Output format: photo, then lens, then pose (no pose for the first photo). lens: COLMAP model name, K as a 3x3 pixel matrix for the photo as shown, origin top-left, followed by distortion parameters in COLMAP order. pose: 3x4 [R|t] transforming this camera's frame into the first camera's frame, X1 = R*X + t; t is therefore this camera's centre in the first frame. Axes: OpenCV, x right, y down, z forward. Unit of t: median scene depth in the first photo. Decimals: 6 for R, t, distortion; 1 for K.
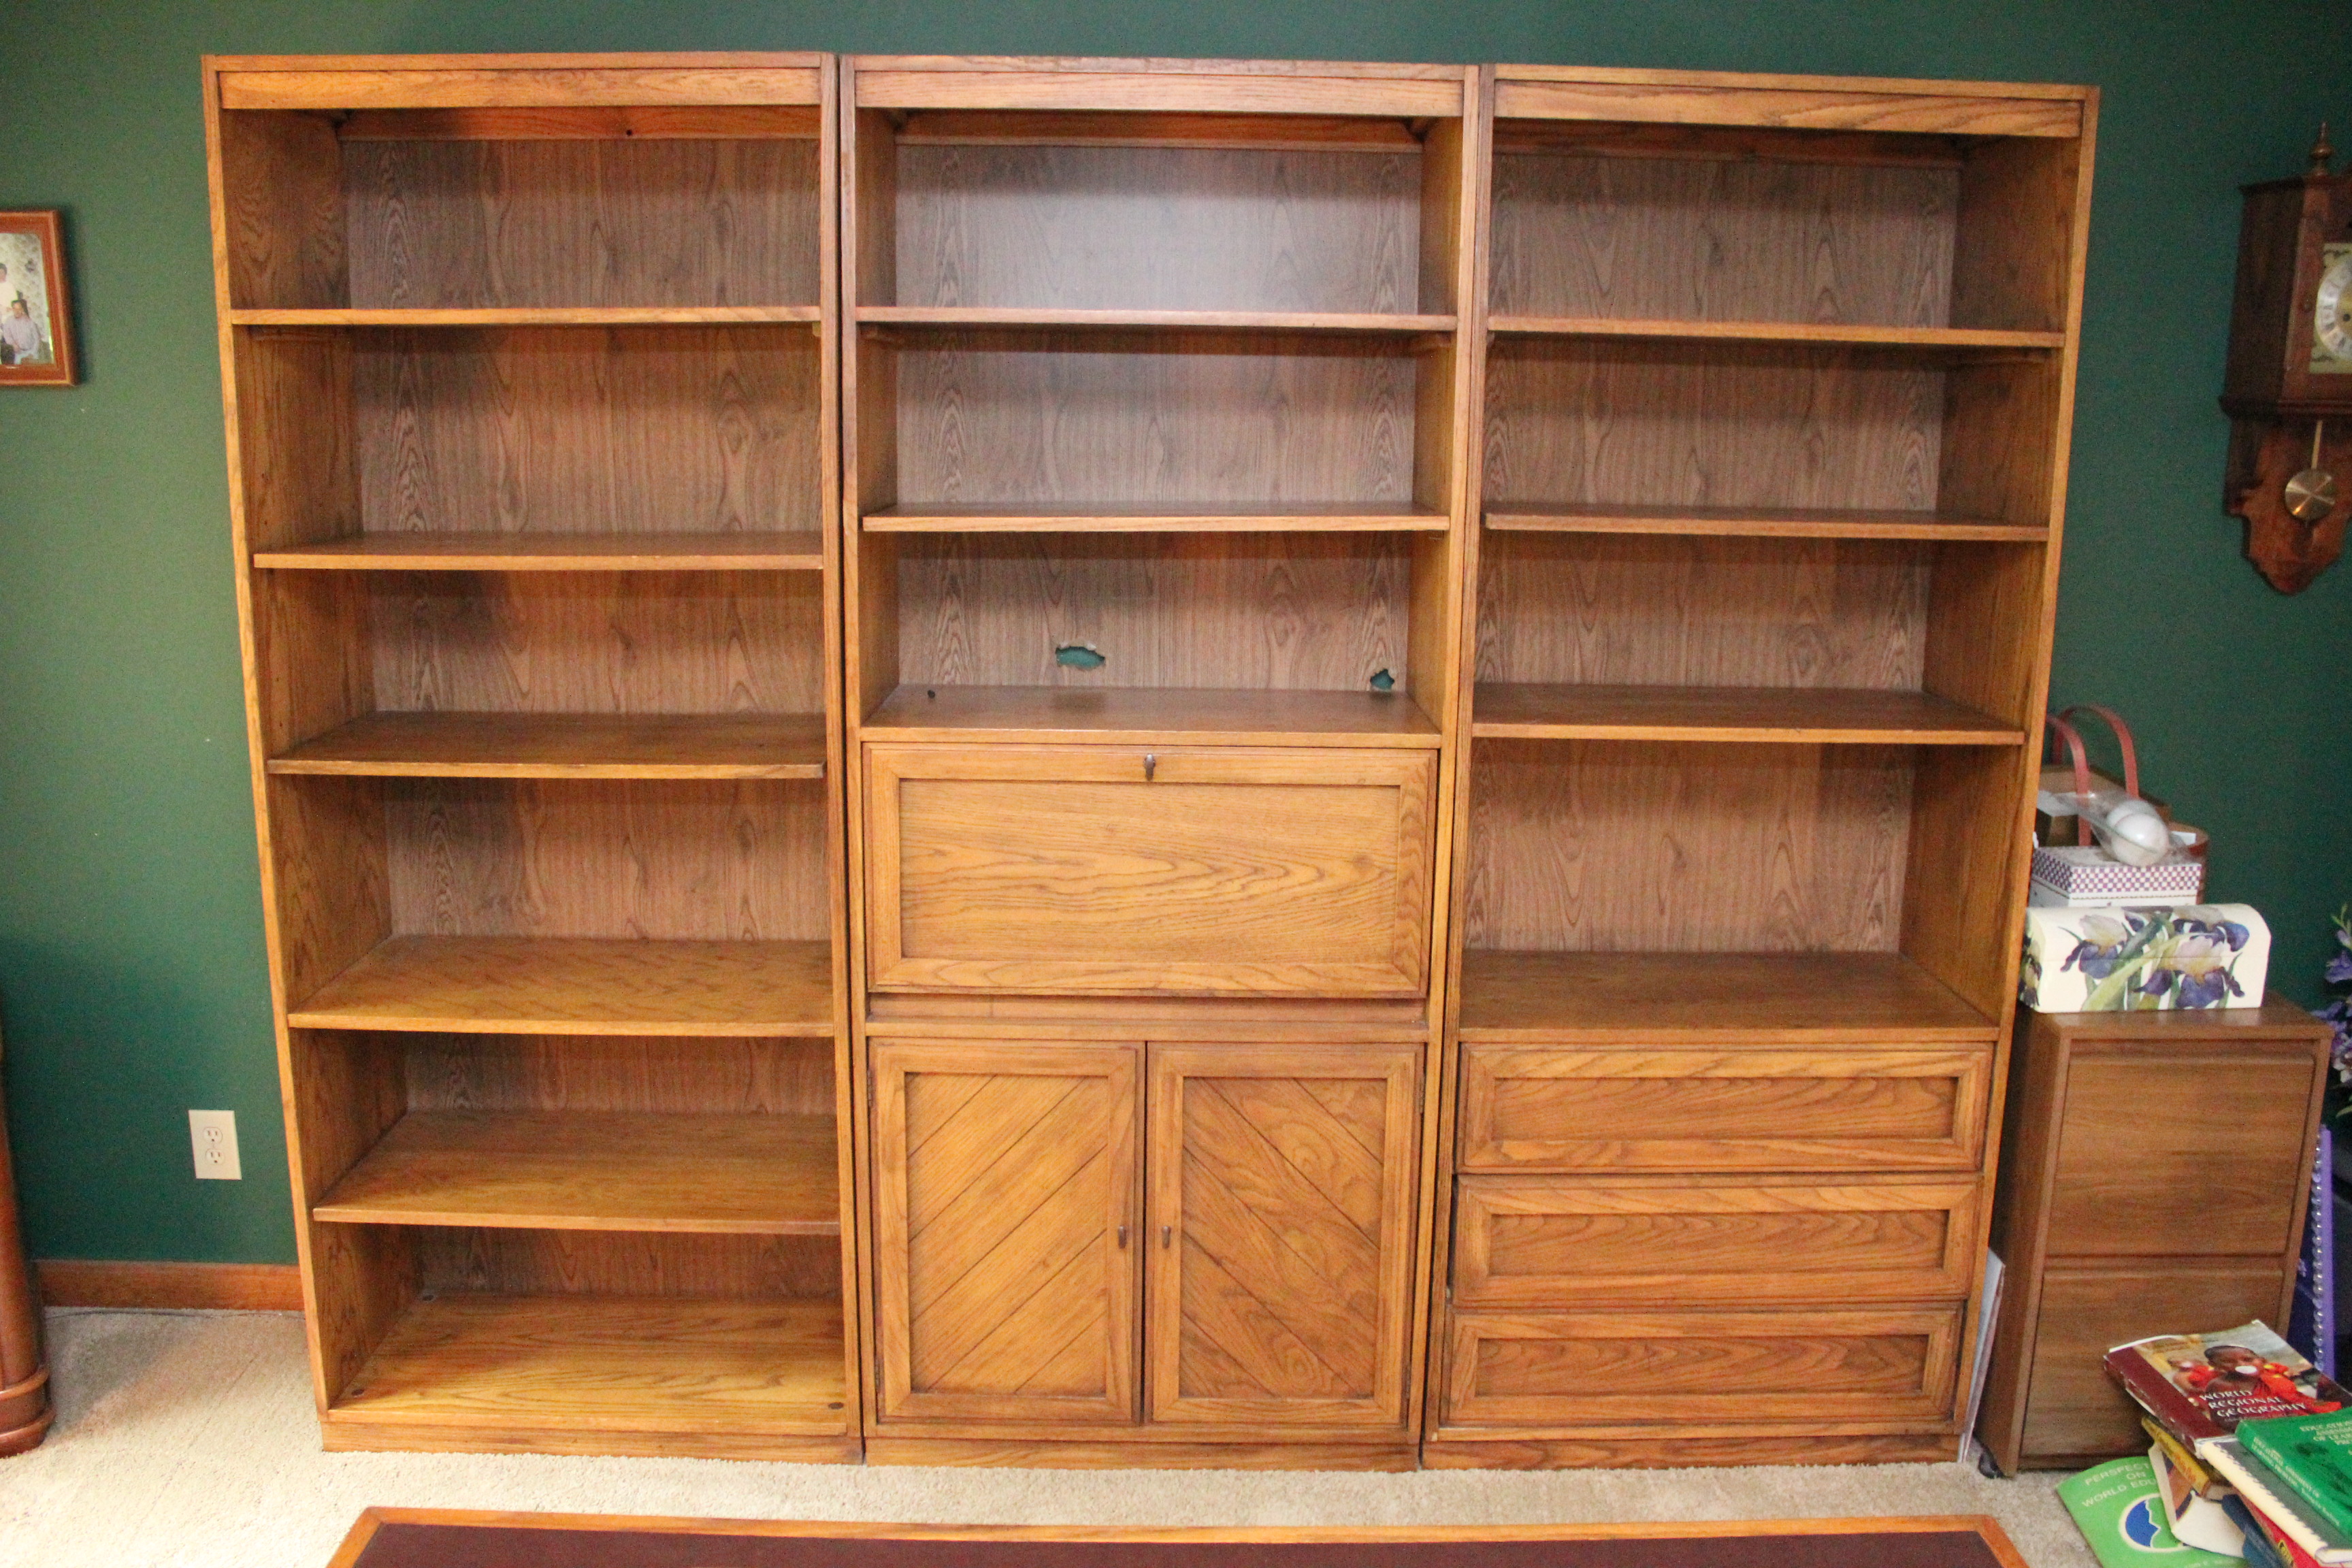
lens RADIAL K [[1989.2, 0, 1176.0], [0, 1989.2, 784.0], [0, 0, 1]] dist [-0.171013, 0.165121]
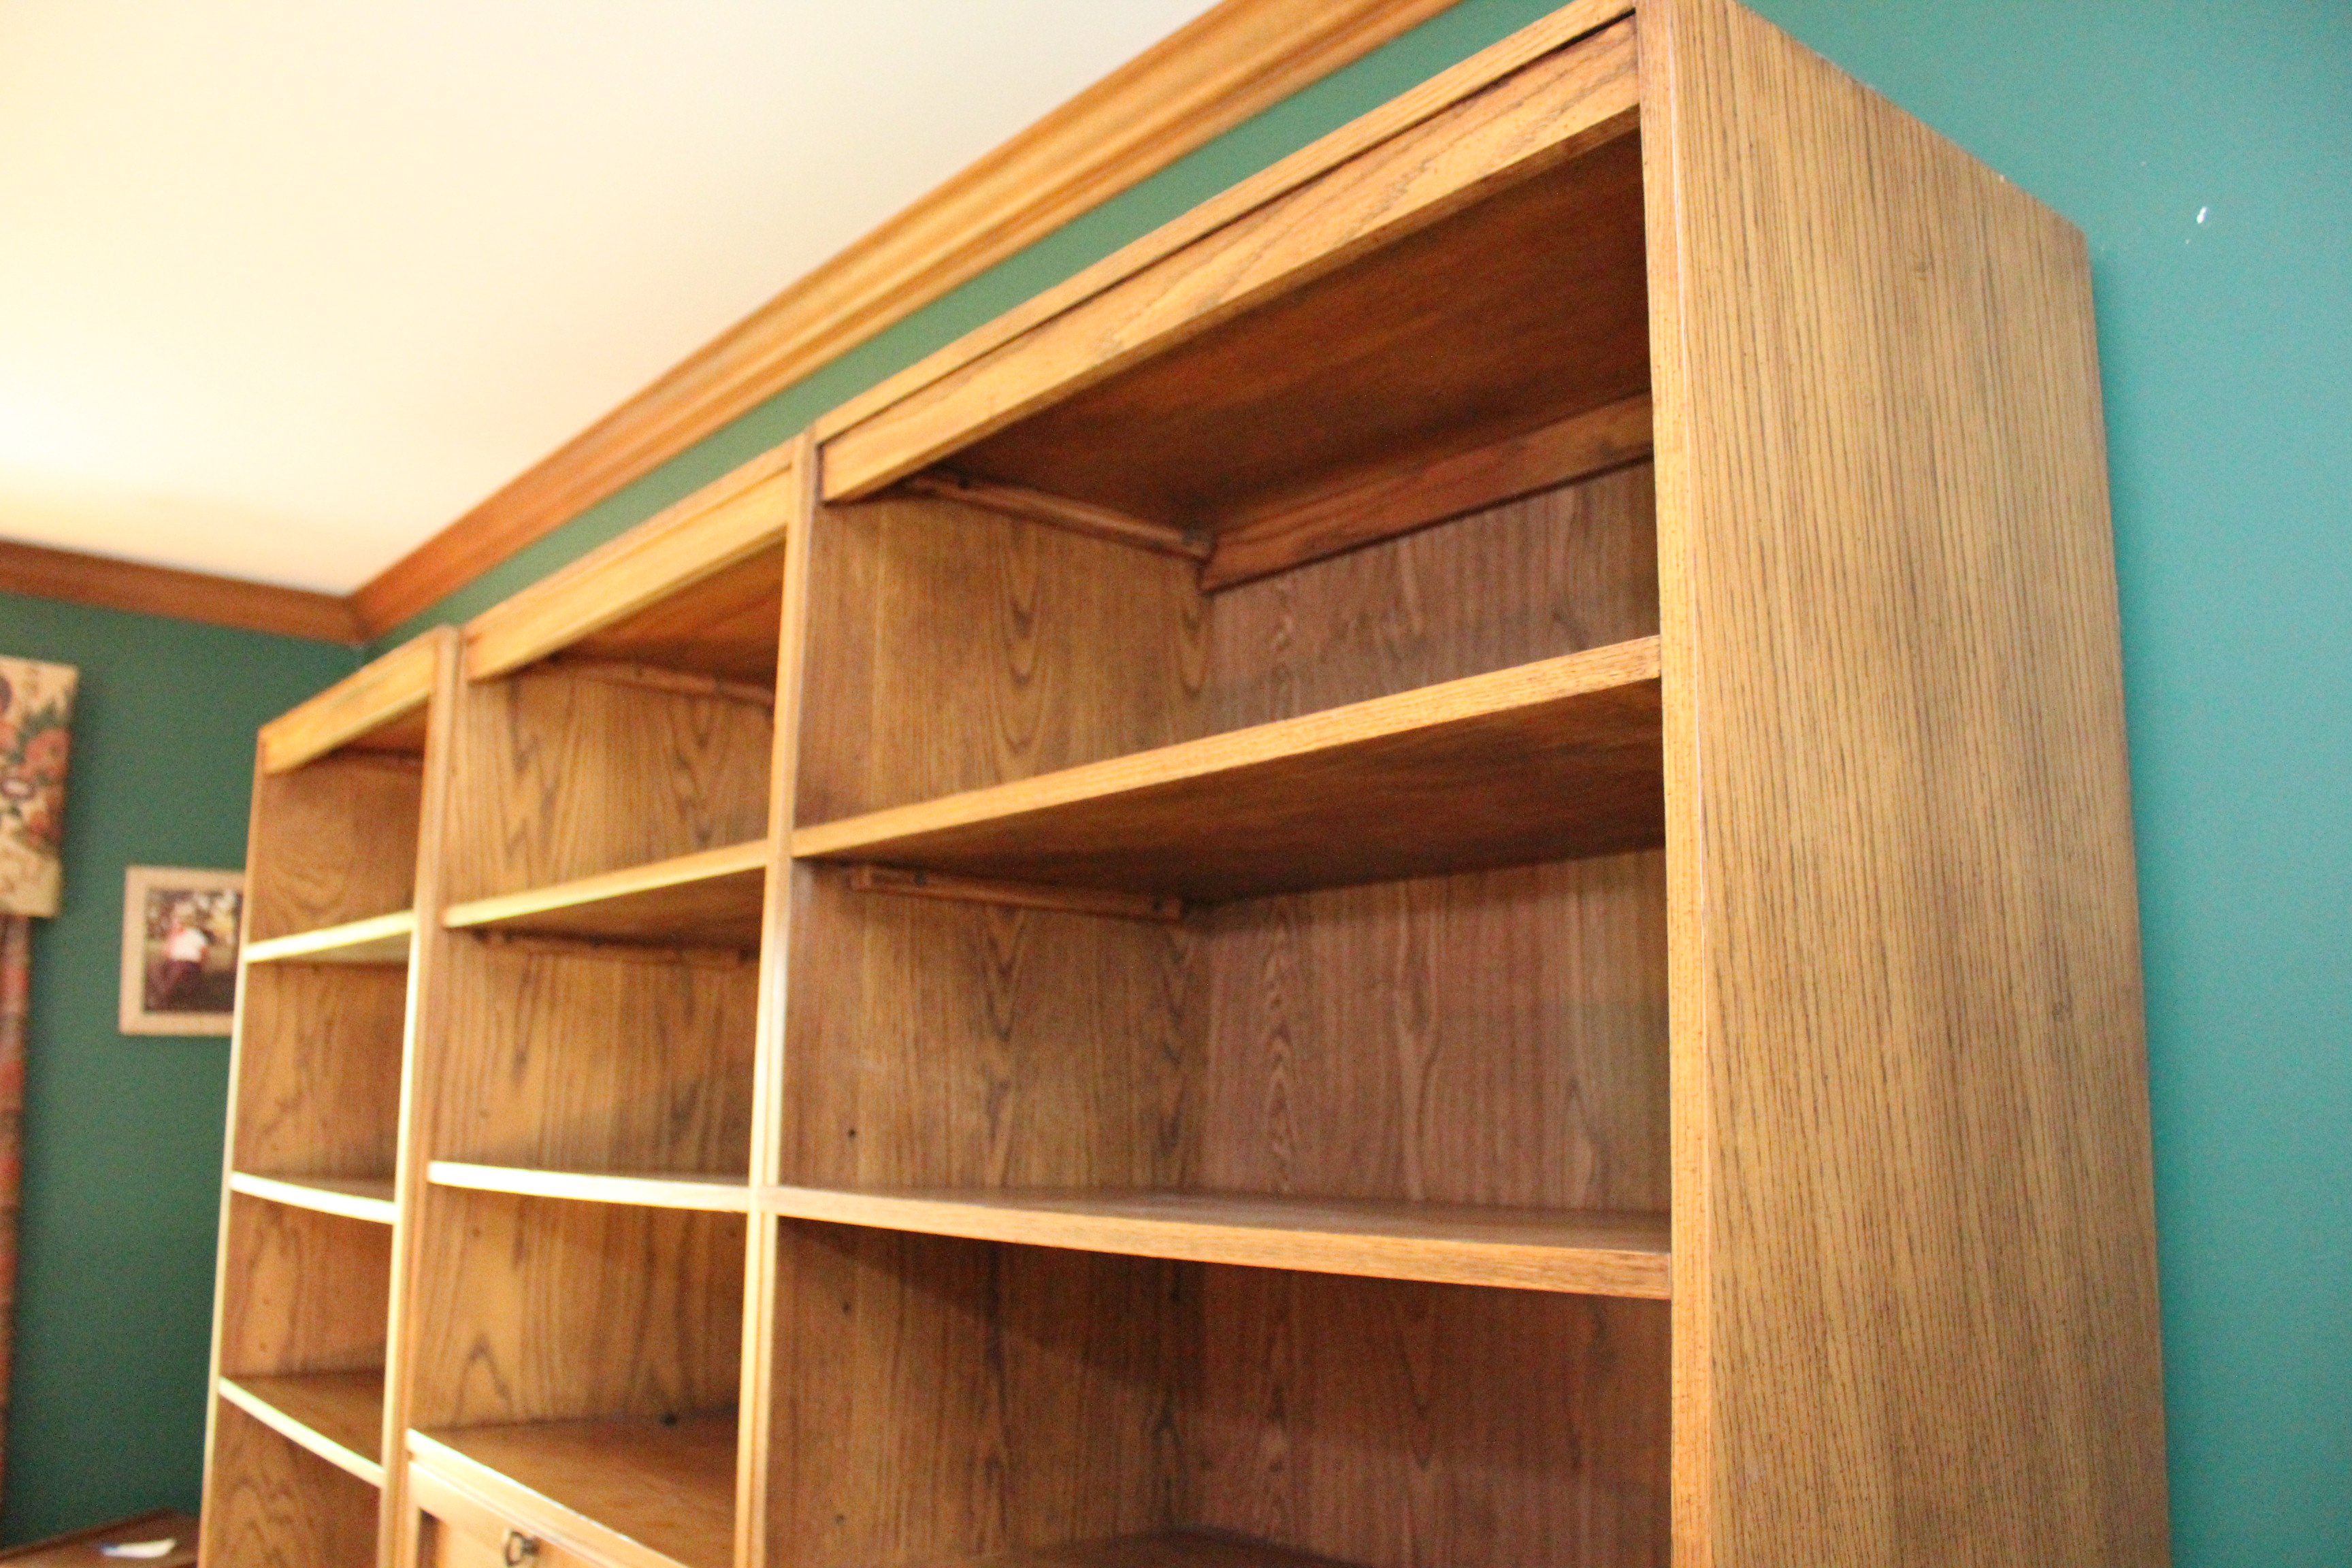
lens RADIAL K [[1935.4, 0, 1169.7], [0, 1935.4, 786.5], [0, 0, 1]] dist [-0.171272, 0.155895]
pose [[0.614925, -0.137621, -0.776484, 0.598283], [-0.163092, 0.941171, -0.295968, -0.094211], [0.771536, 0.308637, 0.556305, 0.699335]]
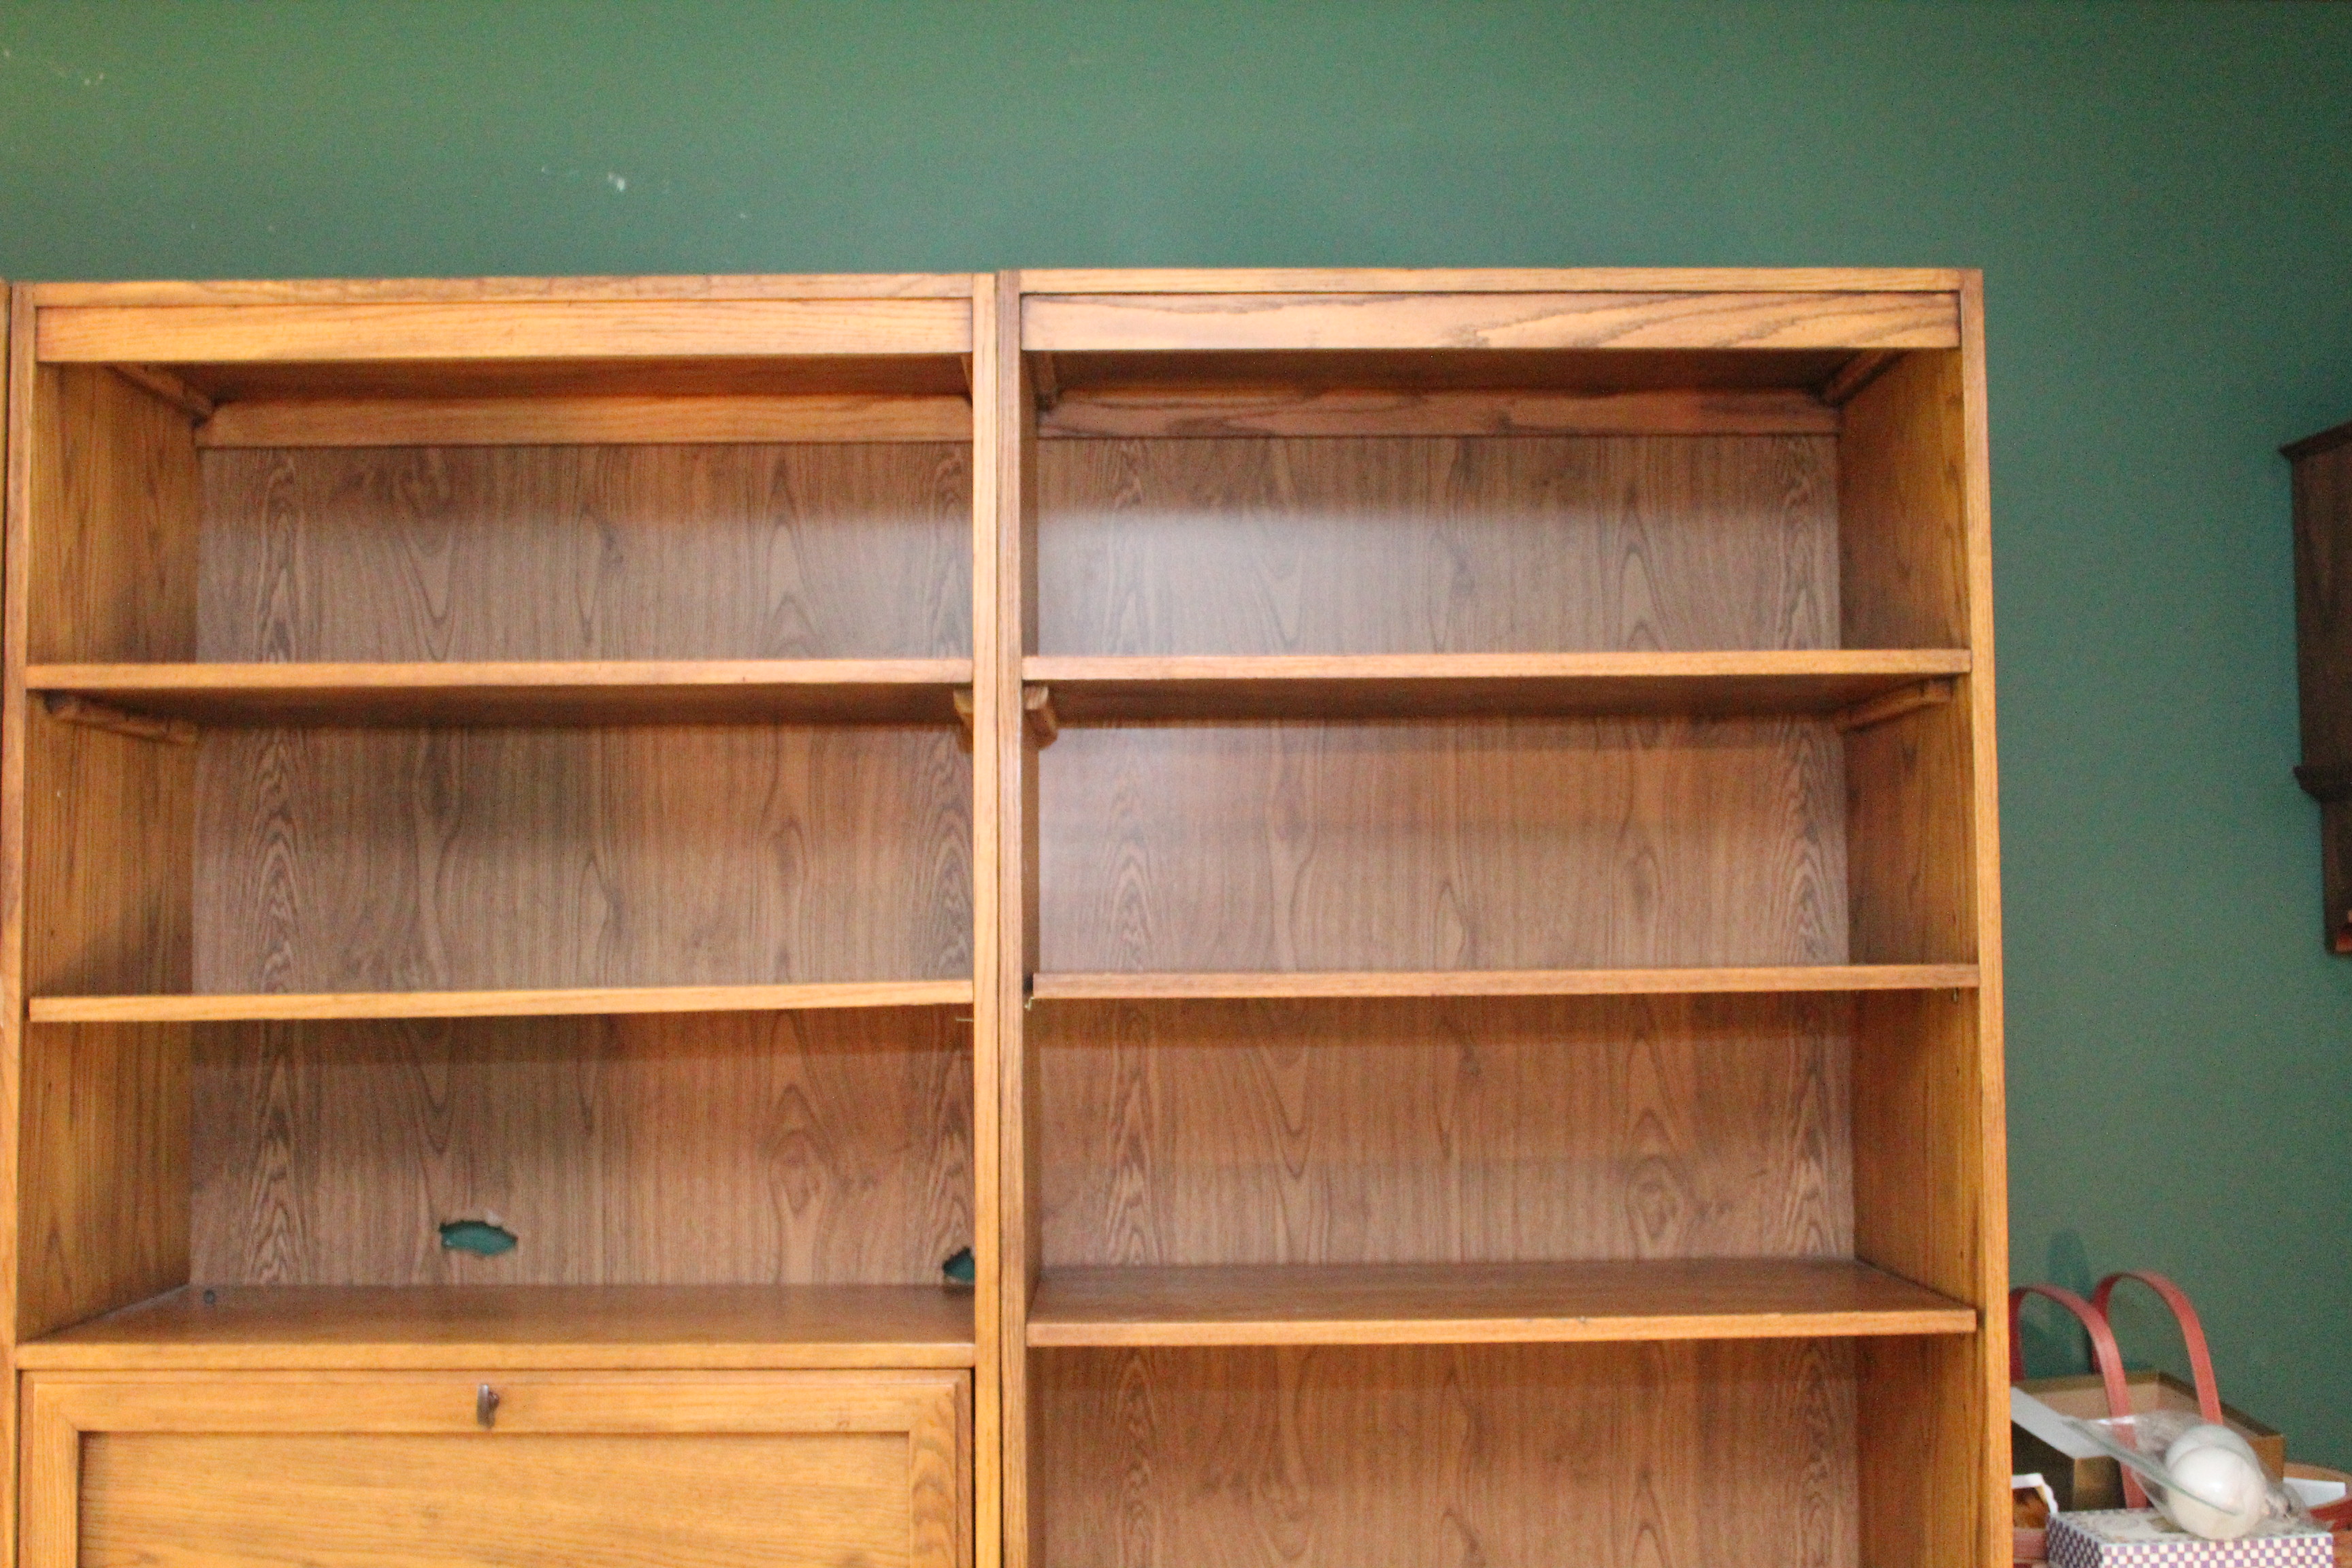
lens RADIAL K [[2692.6, 0, 1157.6], [0, 2692.6, 769.7], [0, 0, 1]] dist [-0.108130, 0.147568]
pose [[0.999750, -0.022262, 0.002180, 0.180578], [0.022070, 0.965798, -0.258354, 0.017098], [0.003646, 0.258337, 0.966048, 0.163631]]
